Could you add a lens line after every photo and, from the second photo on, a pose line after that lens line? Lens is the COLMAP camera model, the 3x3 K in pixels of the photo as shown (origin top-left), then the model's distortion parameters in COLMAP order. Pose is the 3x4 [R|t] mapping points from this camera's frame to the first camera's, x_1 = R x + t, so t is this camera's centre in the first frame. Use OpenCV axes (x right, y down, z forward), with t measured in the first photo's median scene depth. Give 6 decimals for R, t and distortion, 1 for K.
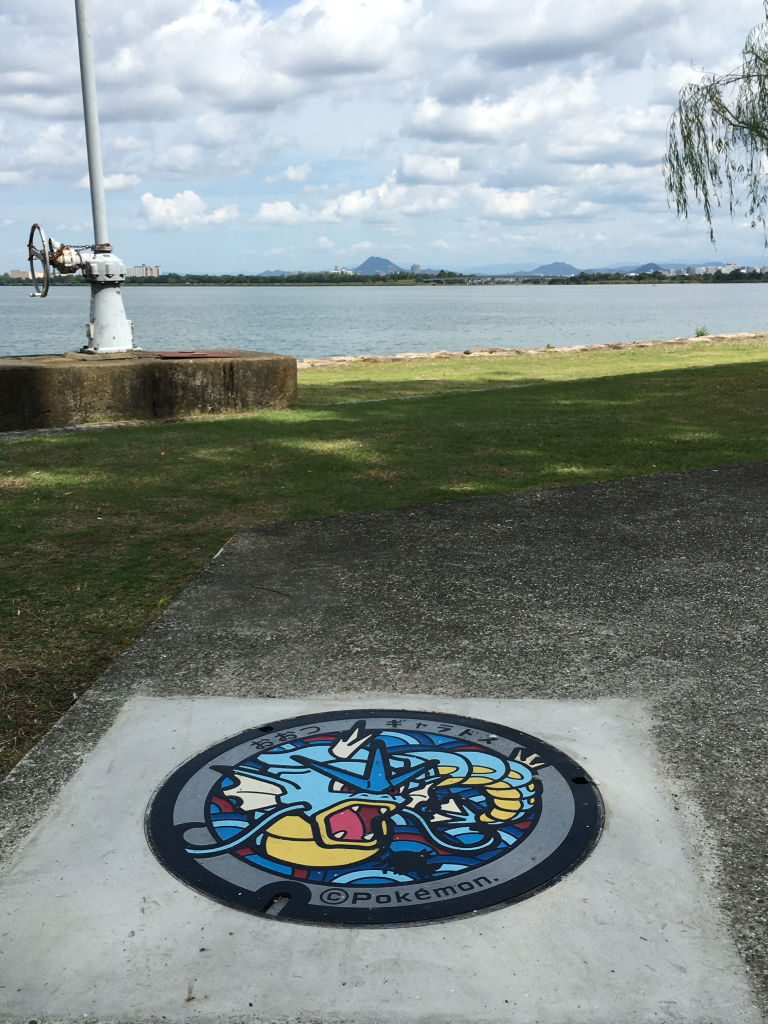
lens RADIAL K [[1071.4, 0, 386.5], [0, 1071.4, 509.3], [0, 0, 1]] dist [0.029604, 0.000000]
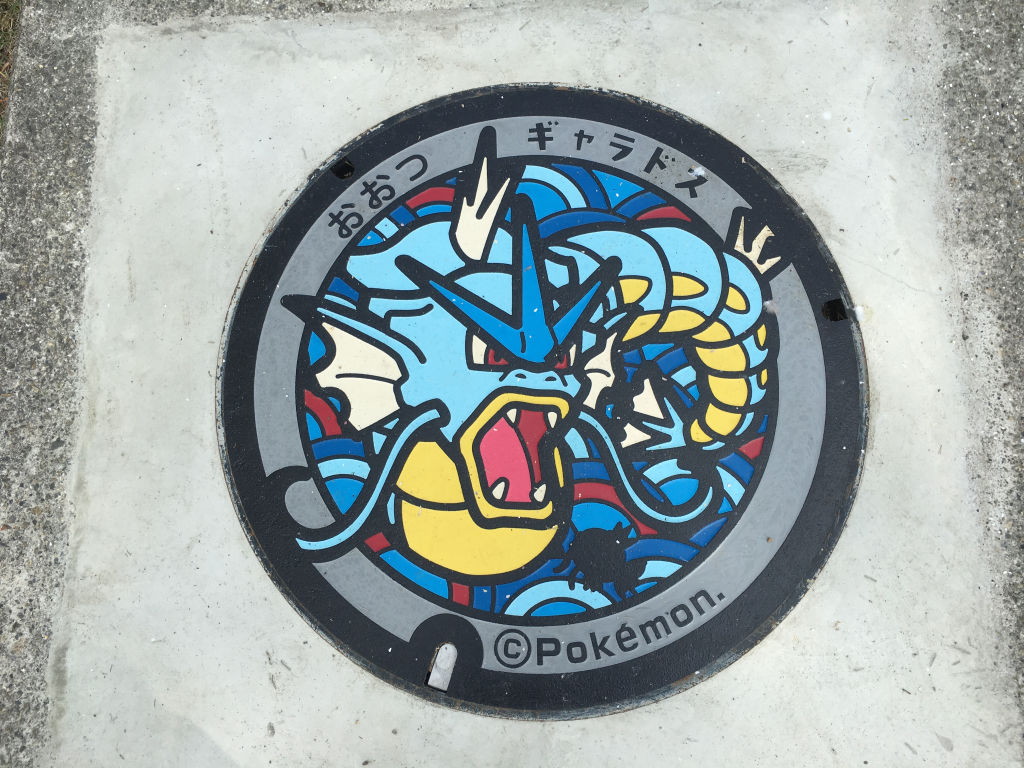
lens RADIAL K [[860.5, 0, 507.6], [0, 860.5, 382.9], [0, 0, 1]] dist [0.055215, -0.052868]
pose [[0.995835, -0.090704, -0.009238, -0.024960], [0.046098, 0.413494, 0.909339, -0.246950], [-0.078661, -0.905978, 0.415953, 0.788540]]
